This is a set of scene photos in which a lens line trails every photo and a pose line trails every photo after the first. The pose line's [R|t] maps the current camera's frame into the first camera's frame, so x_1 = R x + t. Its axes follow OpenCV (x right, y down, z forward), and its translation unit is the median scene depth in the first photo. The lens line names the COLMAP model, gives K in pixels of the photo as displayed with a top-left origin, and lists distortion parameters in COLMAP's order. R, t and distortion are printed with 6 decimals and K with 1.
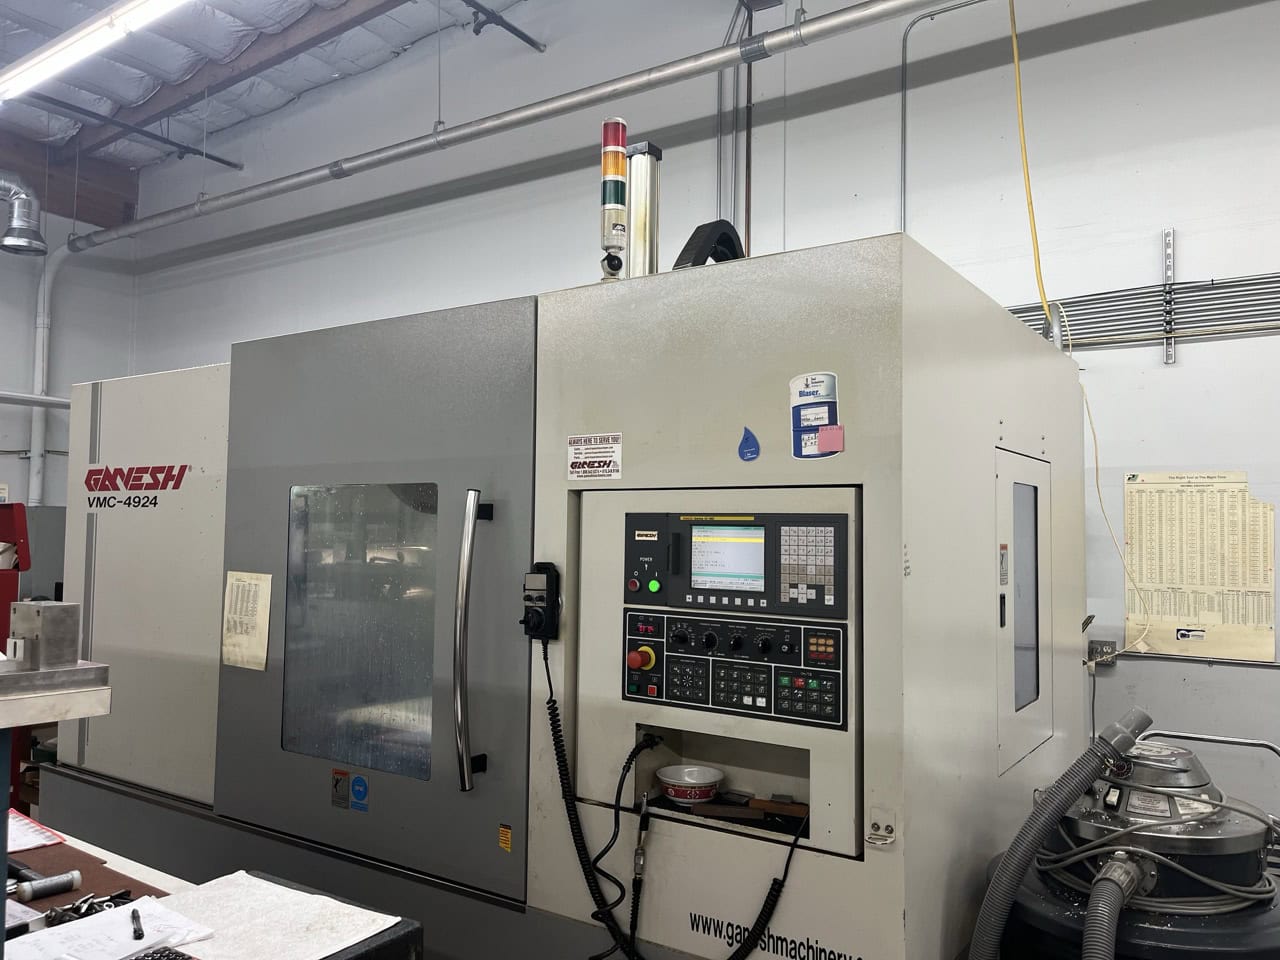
lens RADIAL K [[973.2, 0, 623.7], [0, 973.2, 475.5], [0, 0, 1]] dist [0.073331, -0.103386]
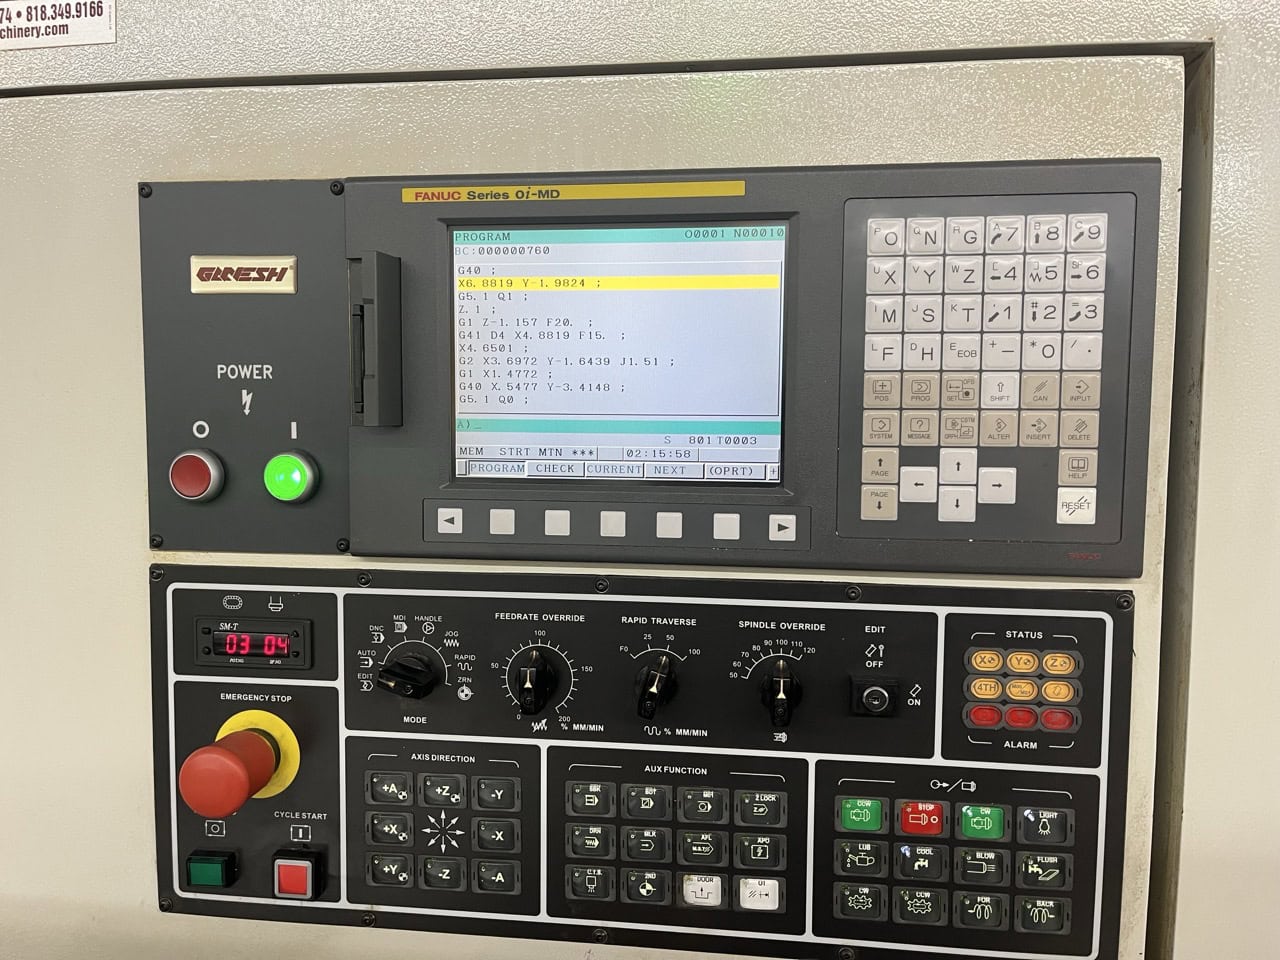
lens RADIAL K [[973.2, 0, 623.7], [0, 973.2, 475.5], [0, 0, 1]] dist [0.073331, -0.103386]
pose [[0.881277, -0.047206, 0.470236, -0.011773], [-0.018652, 0.990749, 0.134416, 0.083175], [-0.472231, -0.127229, 0.872245, 0.792279]]
